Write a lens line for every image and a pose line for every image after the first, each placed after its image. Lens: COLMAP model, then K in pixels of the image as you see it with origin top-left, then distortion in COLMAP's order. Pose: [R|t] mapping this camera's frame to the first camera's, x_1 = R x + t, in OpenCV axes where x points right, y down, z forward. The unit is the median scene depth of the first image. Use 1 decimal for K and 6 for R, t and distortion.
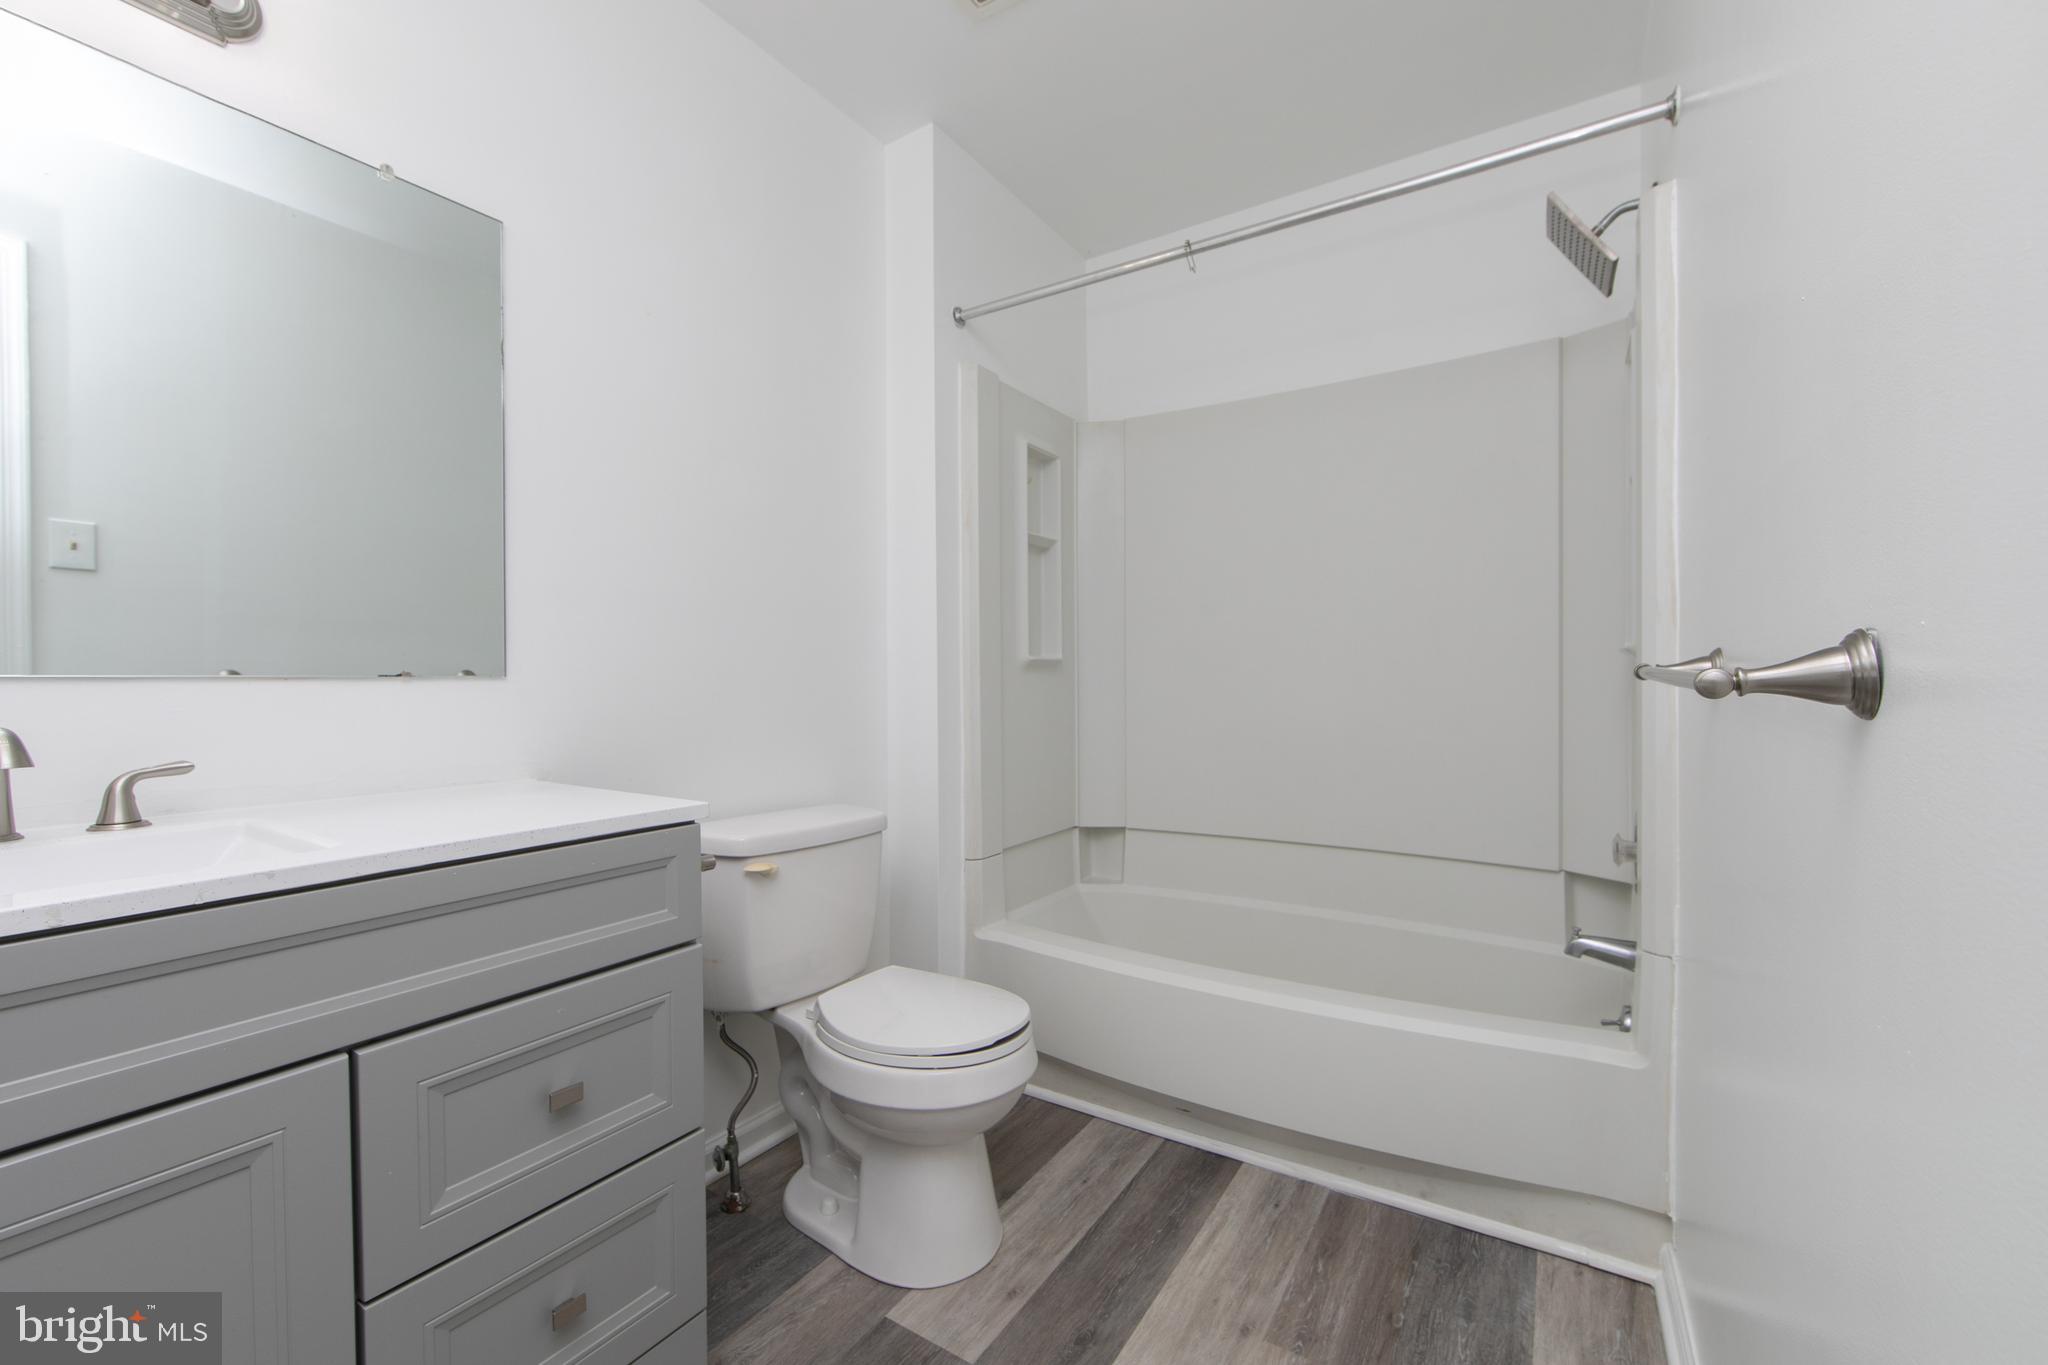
lens RADIAL K [[800.1, 0, 1039.7], [0, 800.1, 683.3], [0, 0, 1]] dist [-0.002628, -0.000449]
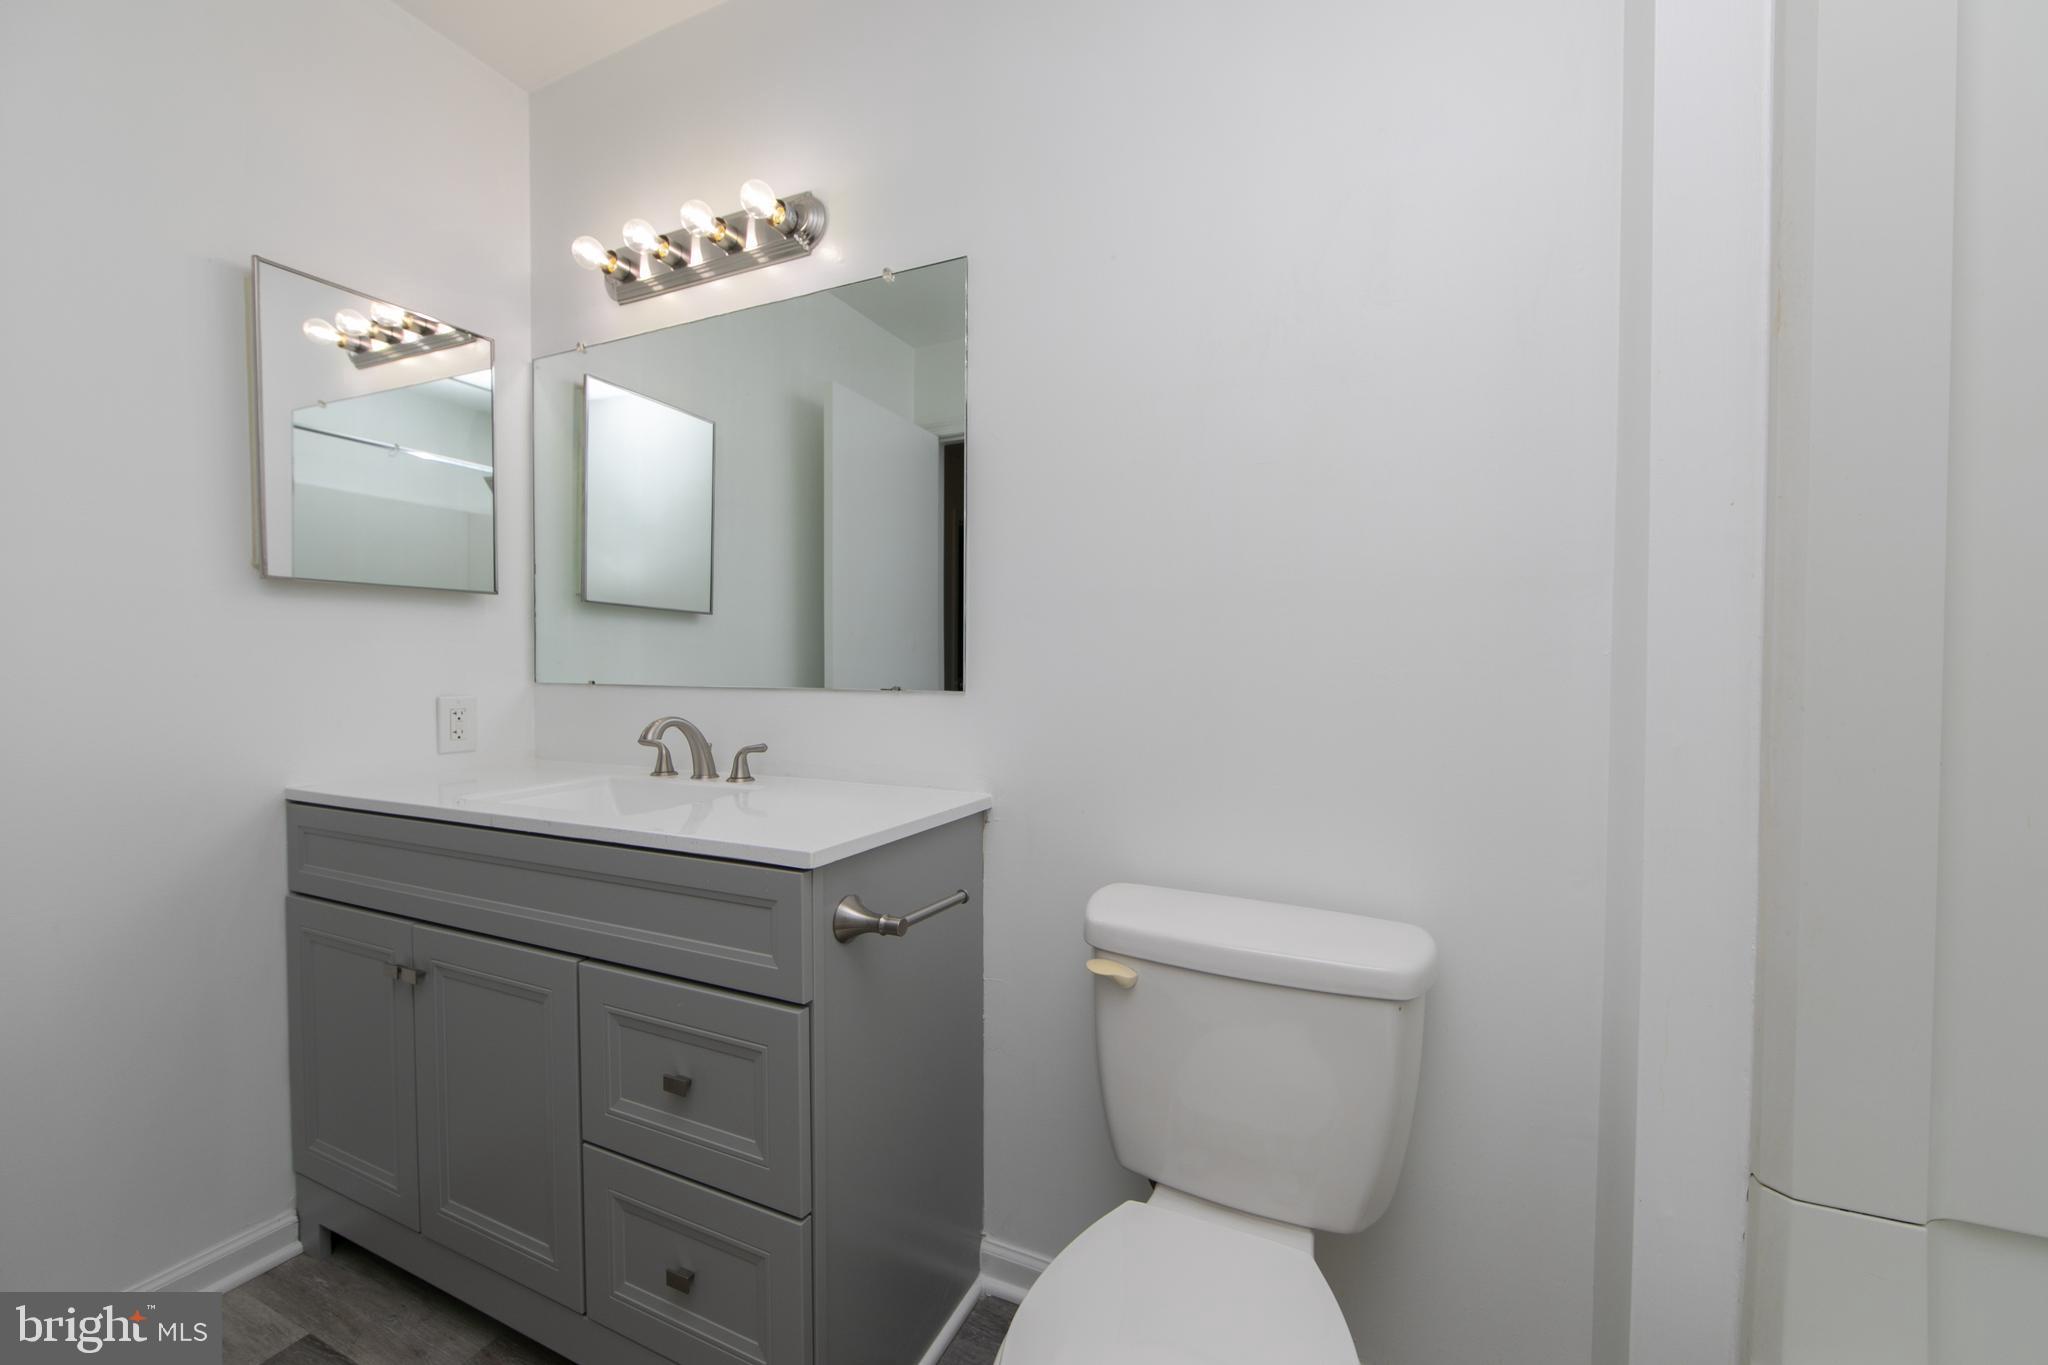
lens RADIAL K [[800.1, 0, 1039.7], [0, 800.1, 683.3], [0, 0, 1]] dist [-0.002628, -0.000449]
pose [[0.144295, 0.026440, -0.989181, 0.540476], [-0.013697, 0.999601, 0.024720, -0.065382], [0.989440, 0.009982, 0.144600, 1.313190]]
